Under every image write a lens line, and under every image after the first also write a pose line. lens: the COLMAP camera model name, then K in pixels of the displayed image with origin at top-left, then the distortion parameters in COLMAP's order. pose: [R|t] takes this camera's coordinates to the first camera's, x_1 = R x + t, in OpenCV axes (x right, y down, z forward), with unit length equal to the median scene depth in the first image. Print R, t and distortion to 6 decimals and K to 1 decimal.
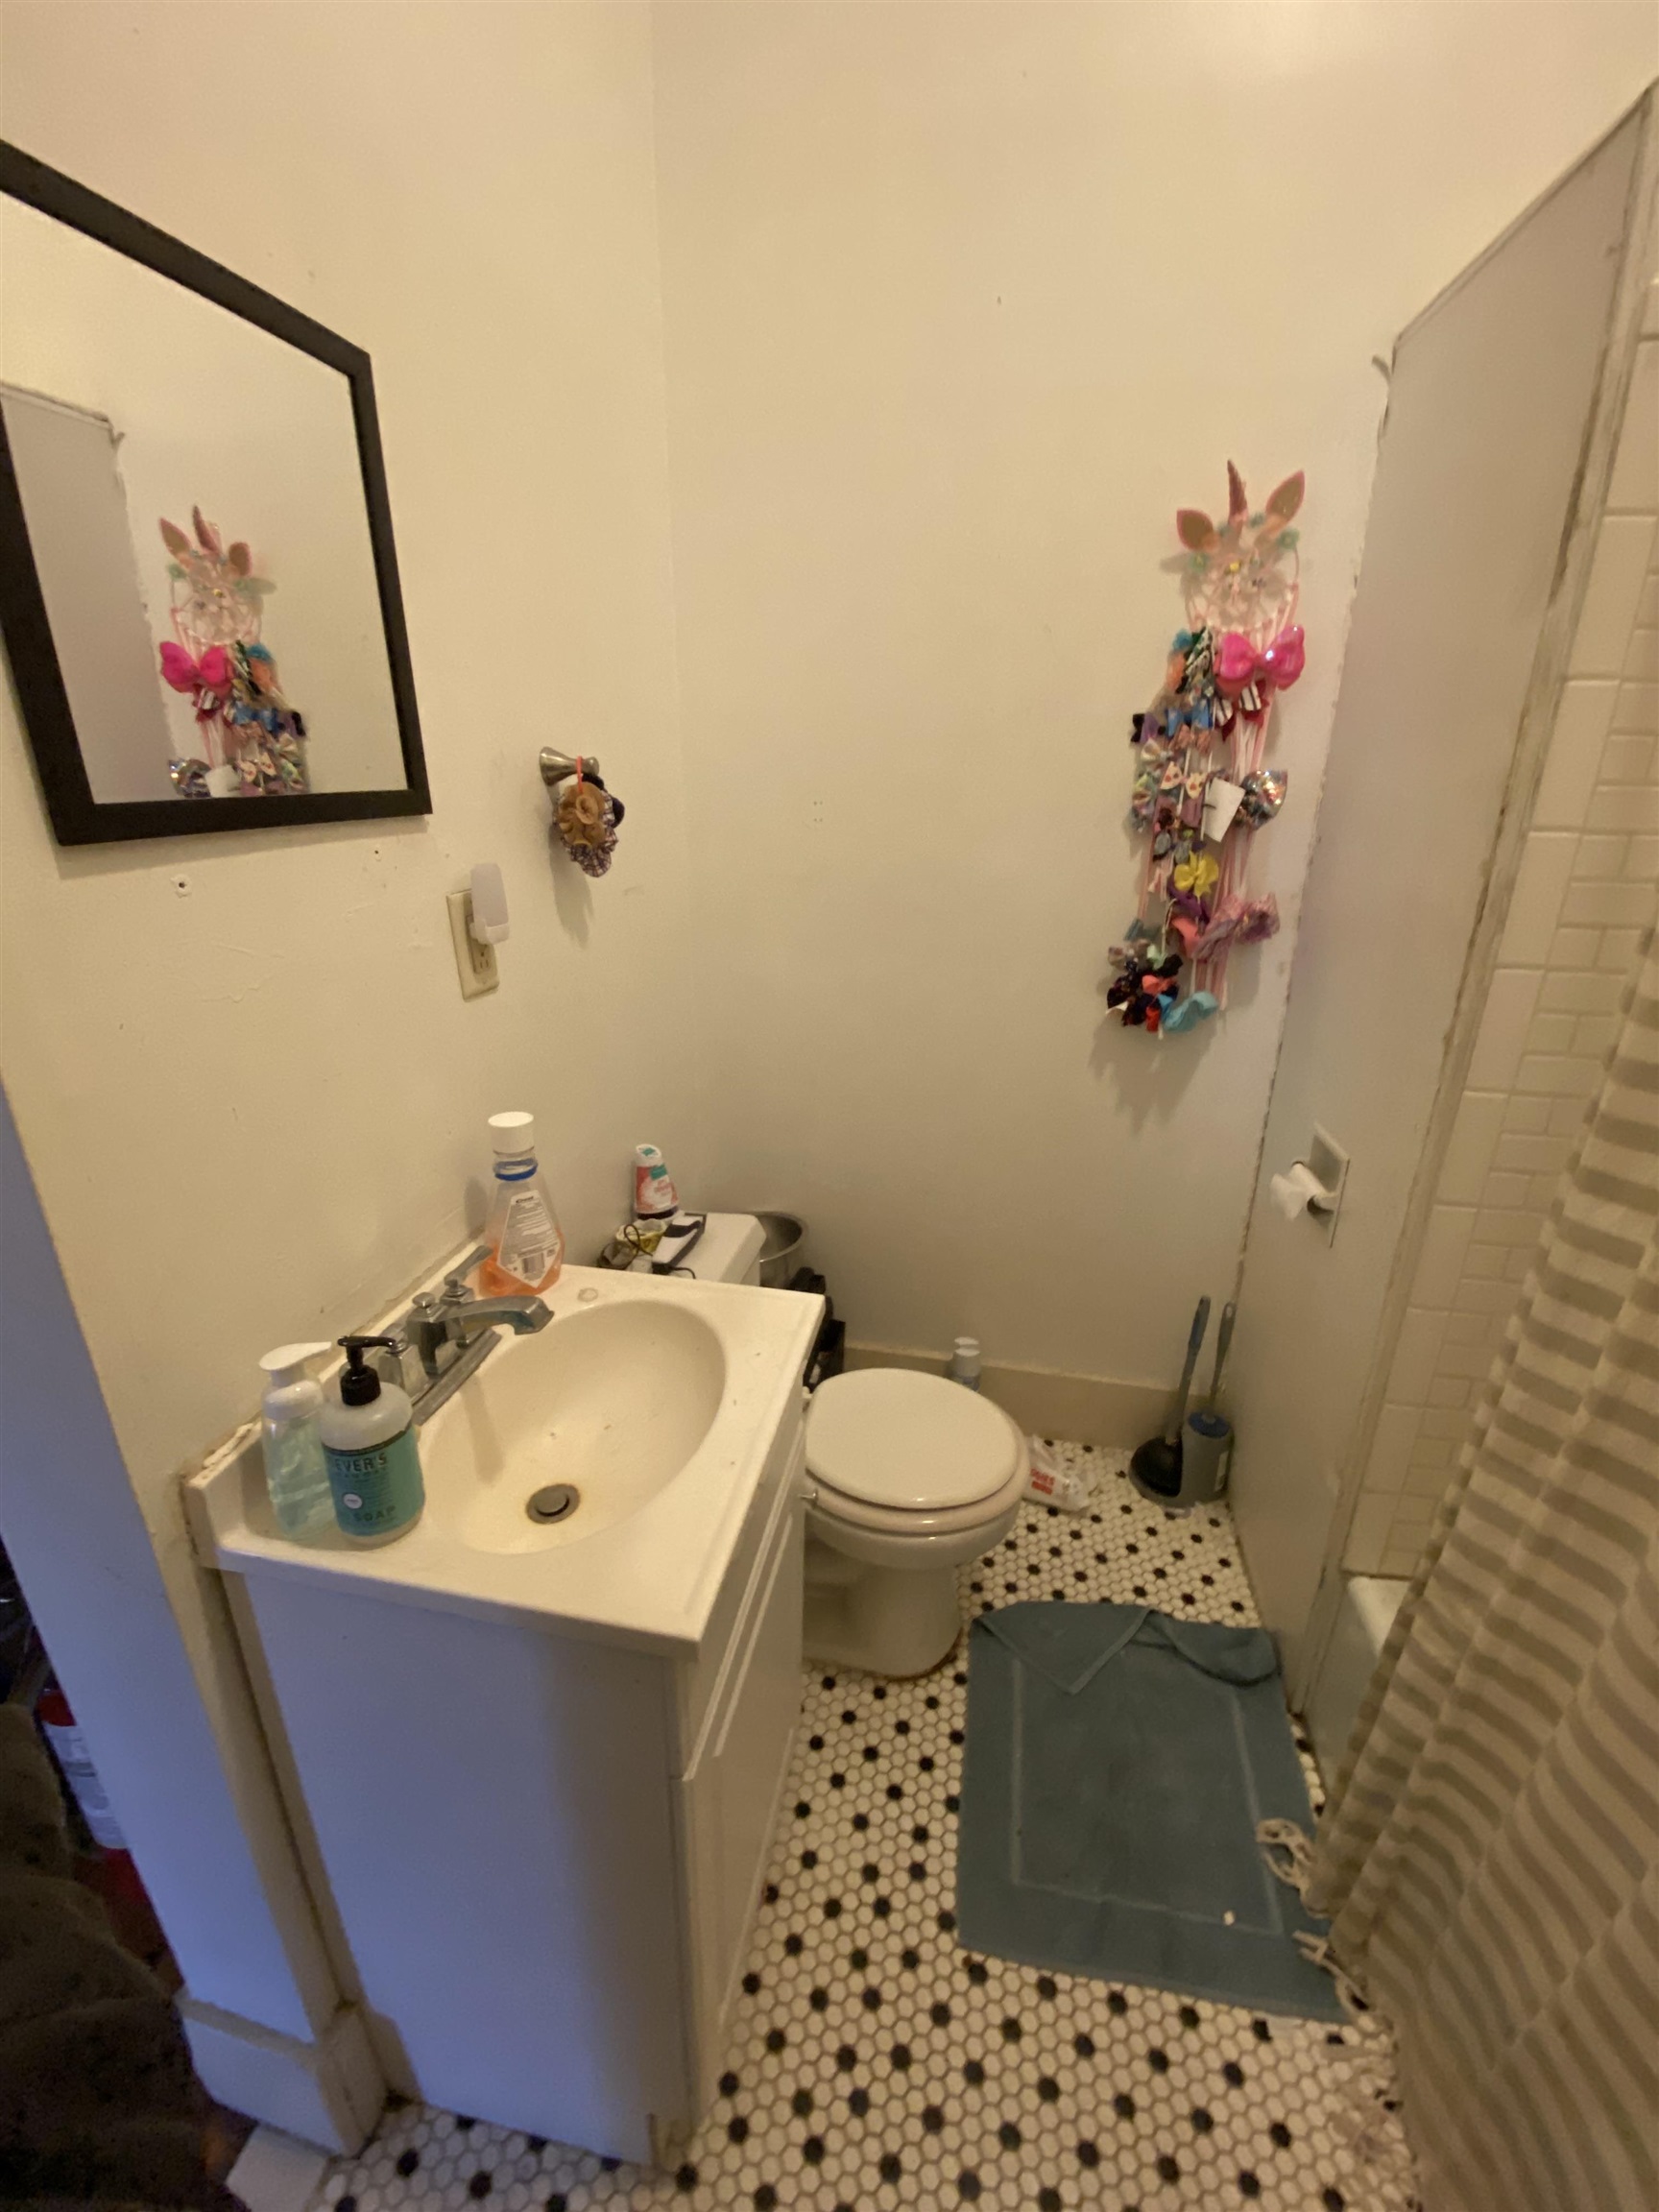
lens RADIAL K [[897.1, 0, 829.5], [0, 897.1, 1106.0], [0, 0, 1]] dist [0.009862, -0.015675]
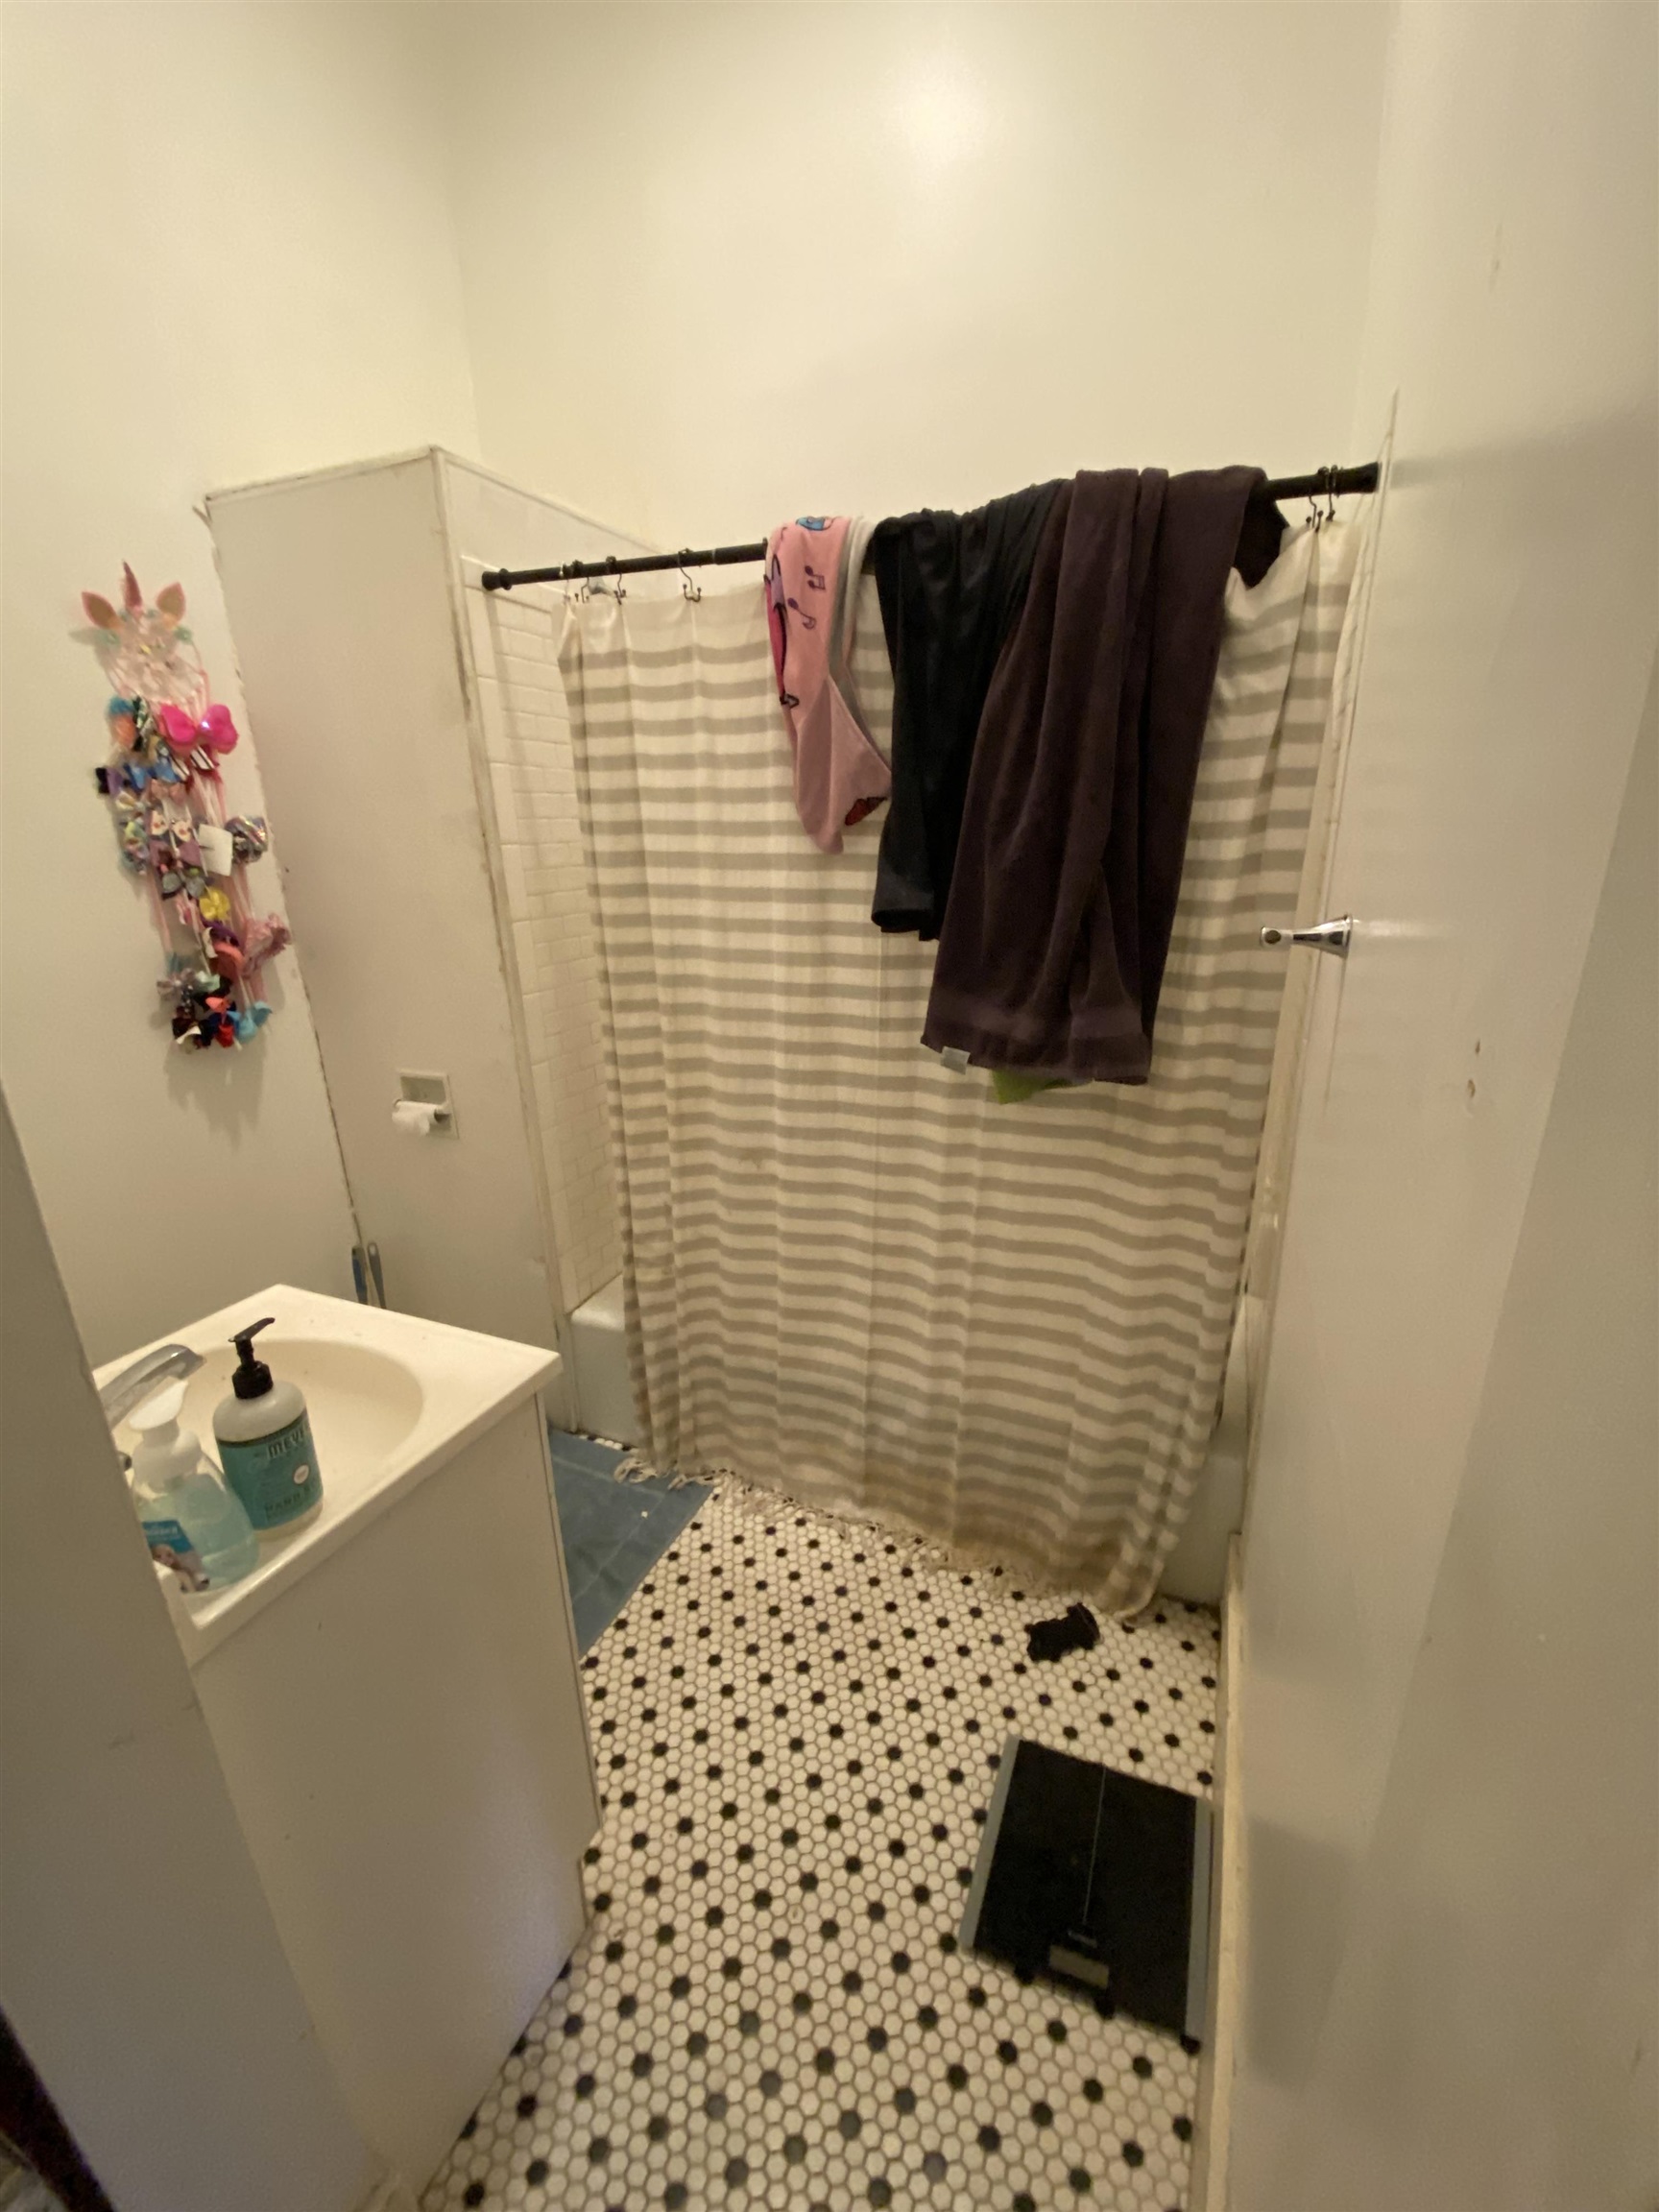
lens RADIAL K [[897.1, 0, 829.5], [0, 897.1, 1106.0], [0, 0, 1]] dist [0.009862, -0.015675]
pose [[0.228096, -0.298337, 0.926805, -0.584823], [0.355804, 0.911602, 0.205876, 0.022830], [-0.906298, 0.282801, 0.314083, -0.011242]]
